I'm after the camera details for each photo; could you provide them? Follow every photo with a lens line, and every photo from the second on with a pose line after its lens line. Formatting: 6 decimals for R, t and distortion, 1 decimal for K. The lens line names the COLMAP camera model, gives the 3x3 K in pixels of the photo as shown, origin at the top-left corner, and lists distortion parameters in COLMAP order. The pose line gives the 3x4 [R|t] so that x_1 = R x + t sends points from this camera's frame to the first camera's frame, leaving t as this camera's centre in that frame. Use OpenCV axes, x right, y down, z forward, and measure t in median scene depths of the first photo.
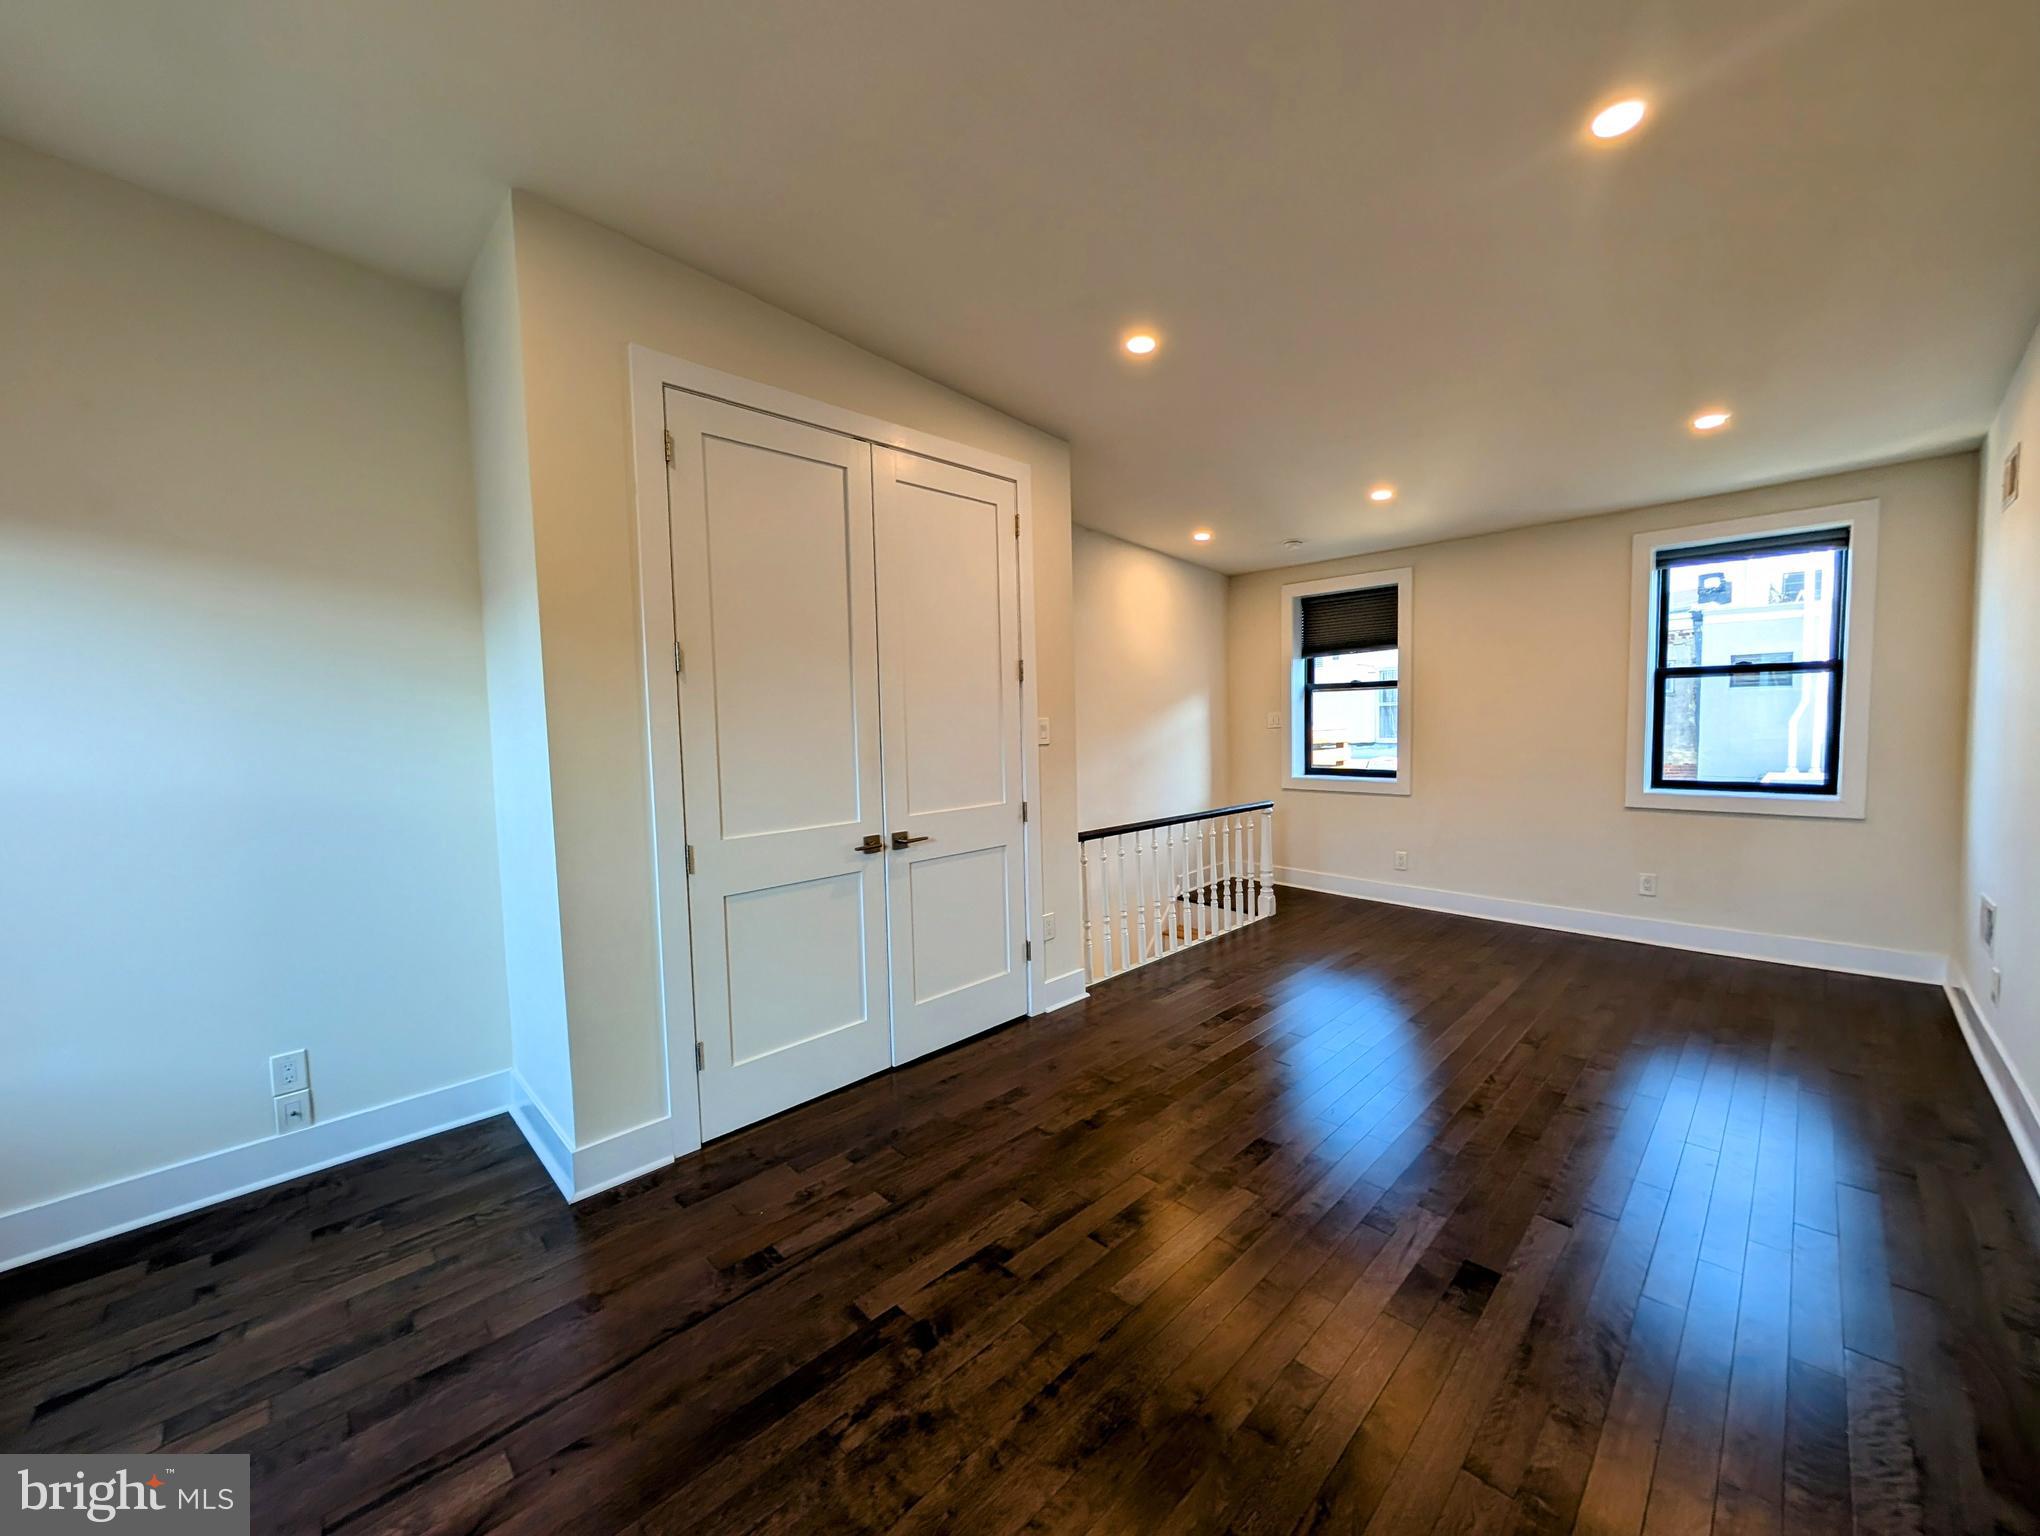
lens RADIAL K [[772.7, 0, 1021.9], [0, 772.7, 767.1], [0, 0, 1]] dist [-0.000482, 0.000023]
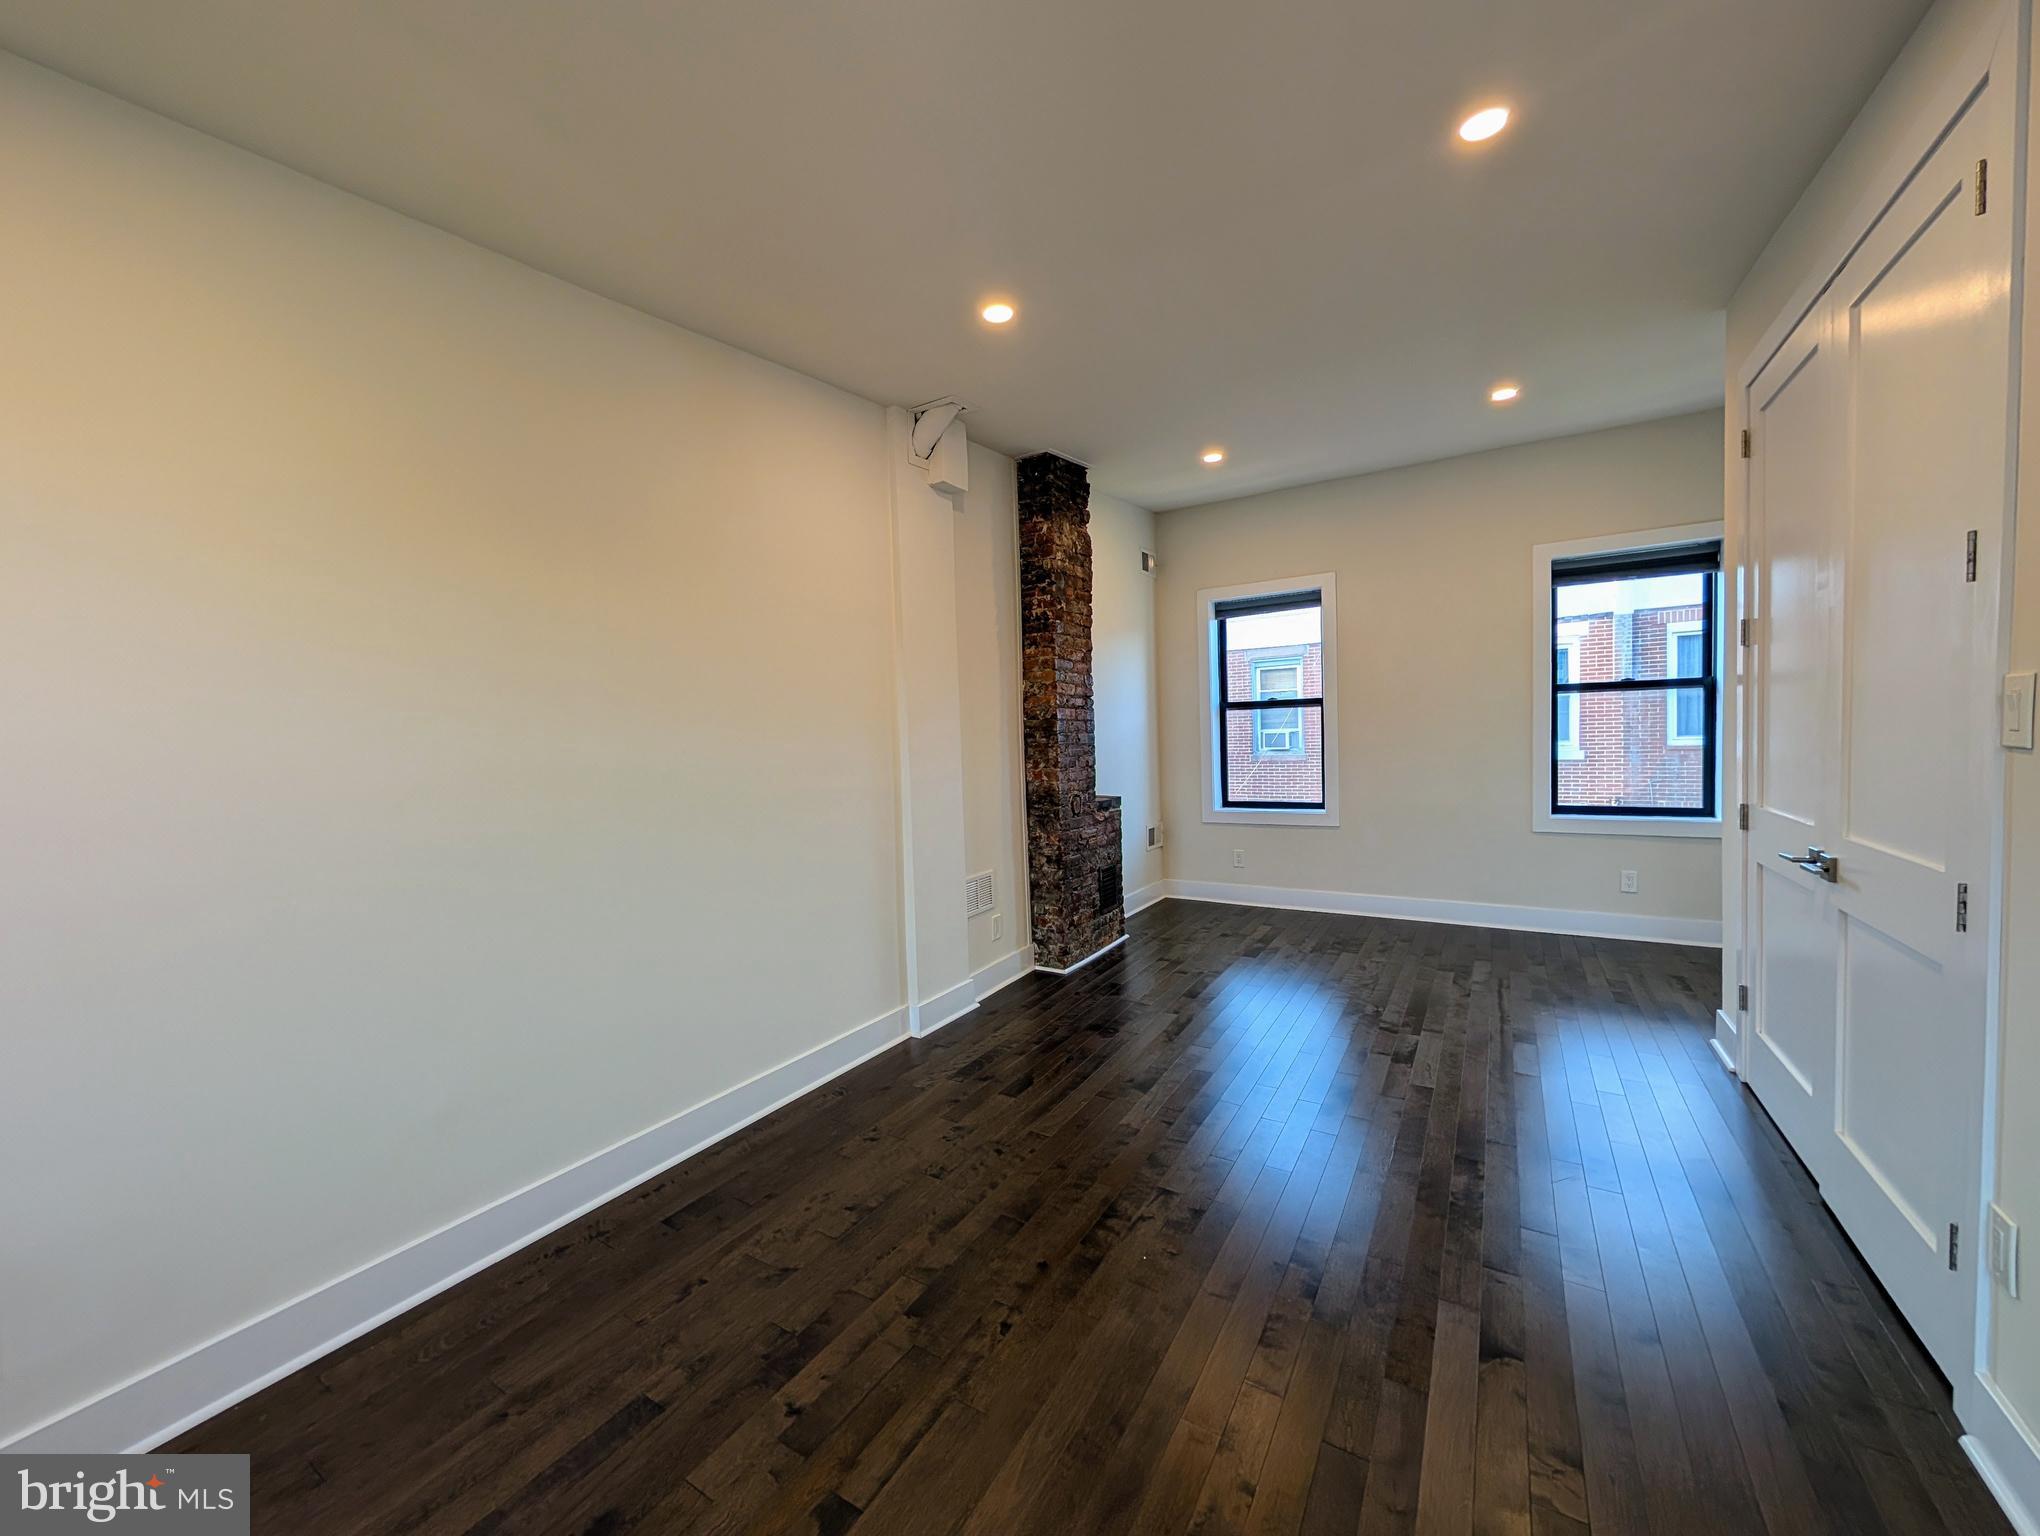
lens RADIAL K [[780.3, 0, 1024.4], [0, 780.3, 763.6], [0, 0, 1]] dist [0.000590, 0.000249]
pose [[-0.970572, 0.065840, -0.231637, 0.606815], [0.041933, 0.993410, 0.106664, -0.087005], [0.237134, 0.093812, -0.966937, 1.363815]]
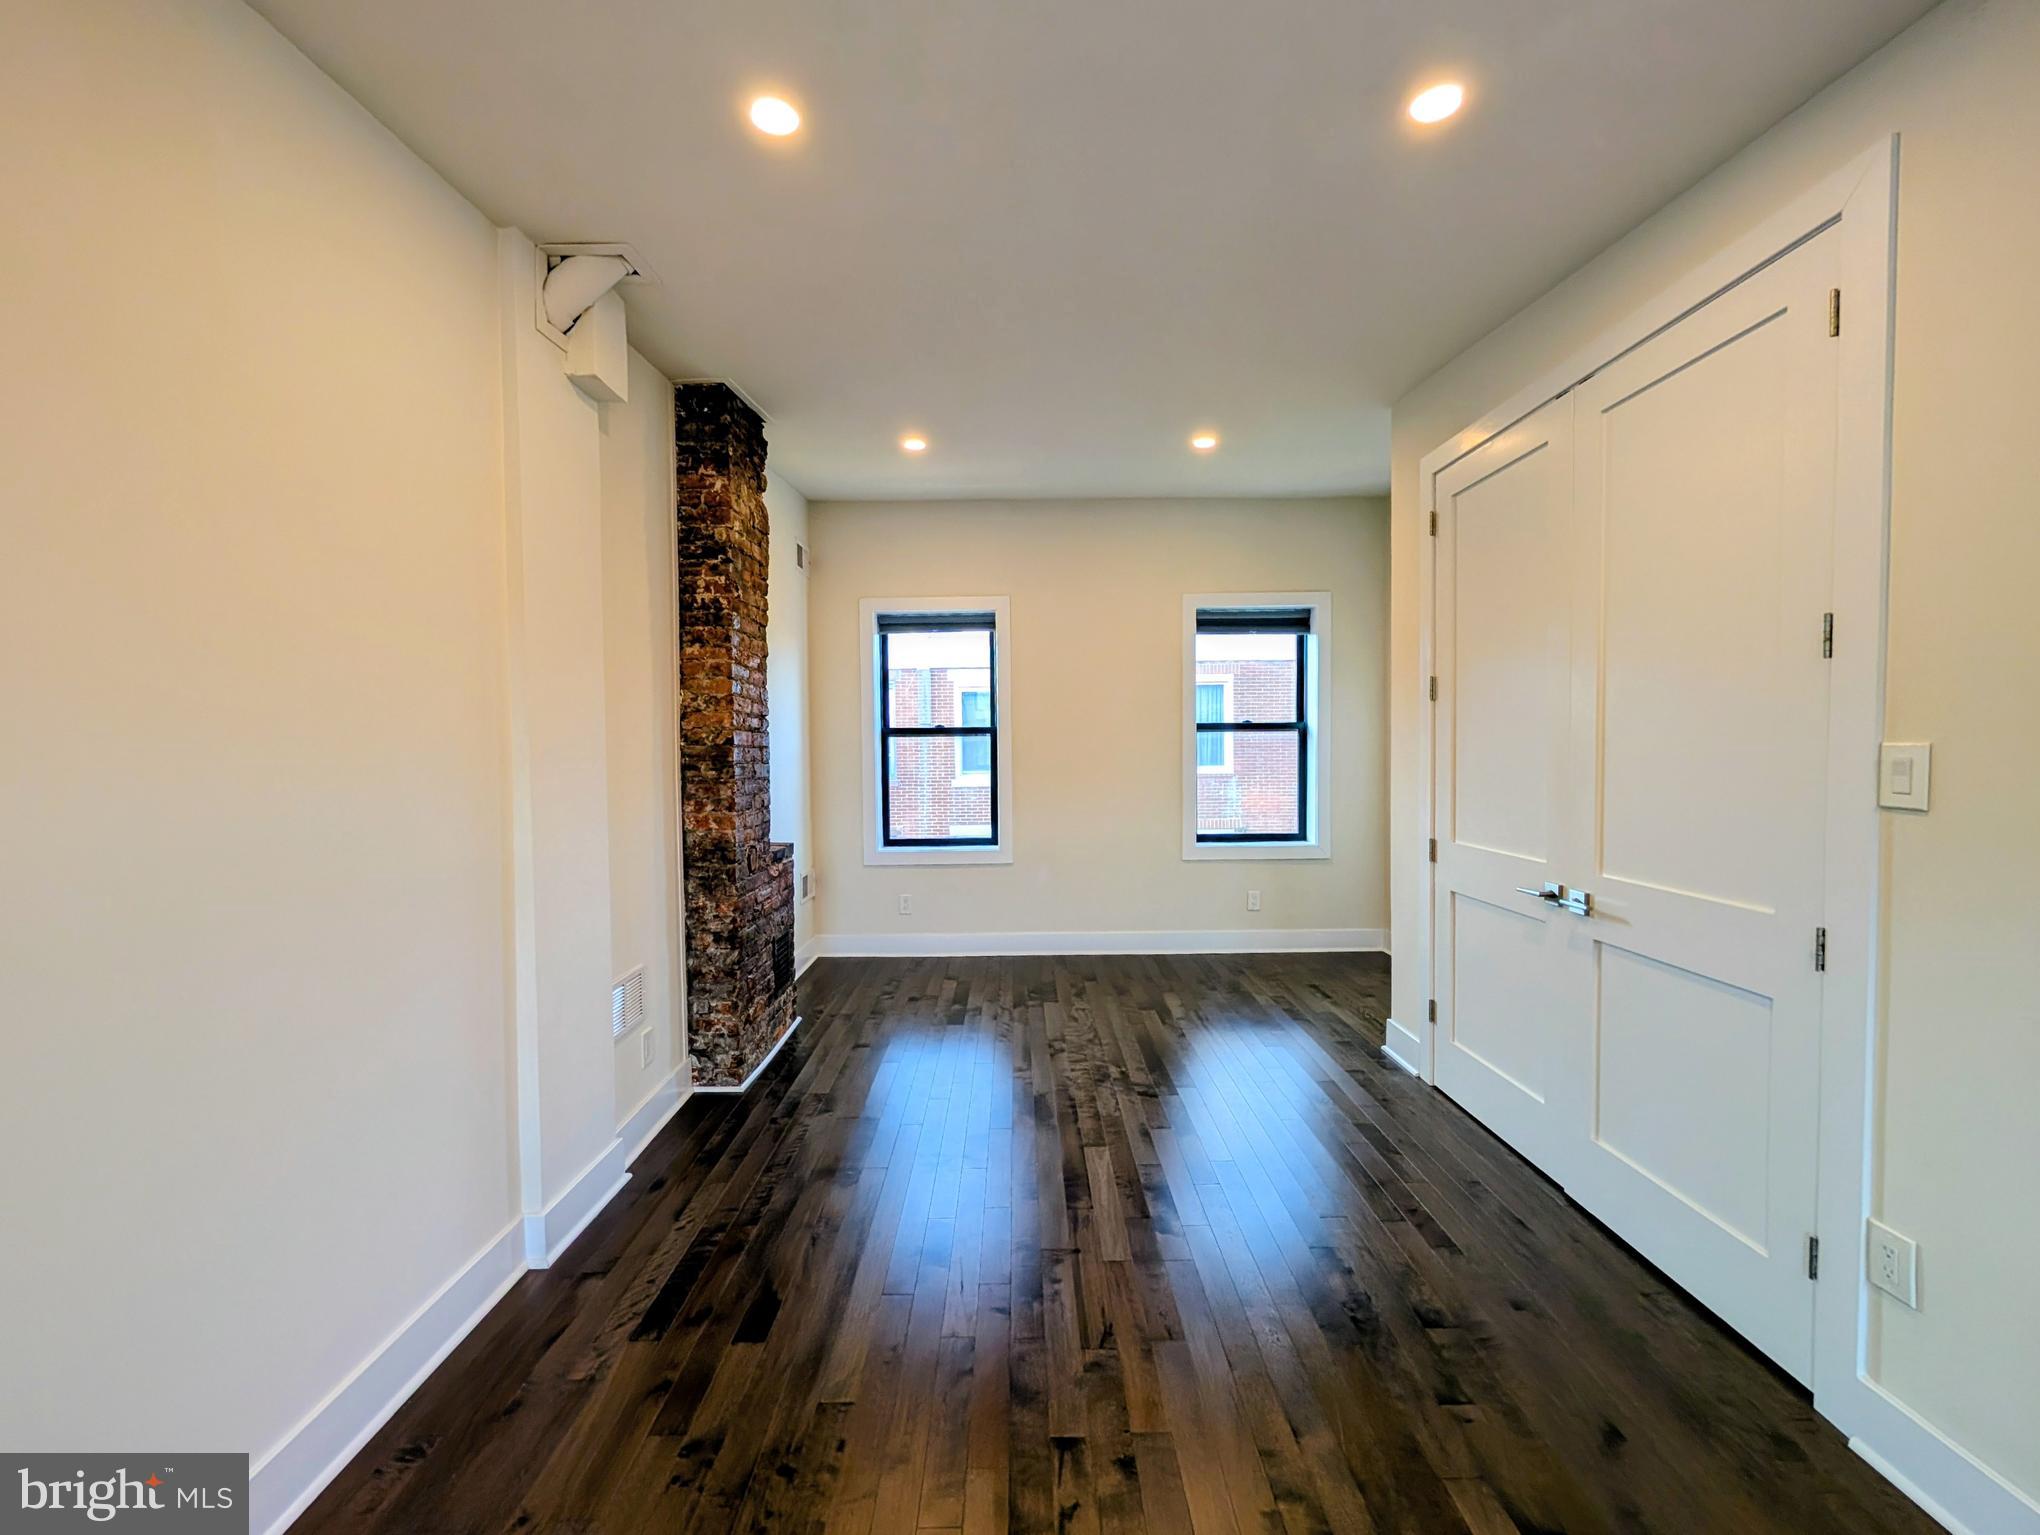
lens RADIAL K [[780.3, 0, 1024.4], [0, 780.3, 763.1], [0, 0, 1]] dist [0.000590, 0.000249]
pose [[-0.692850, 0.048663, -0.719438, 0.690365], [-0.018422, 0.996200, 0.085124, -0.086020], [0.720847, 0.072231, -0.689320, 1.035189]]
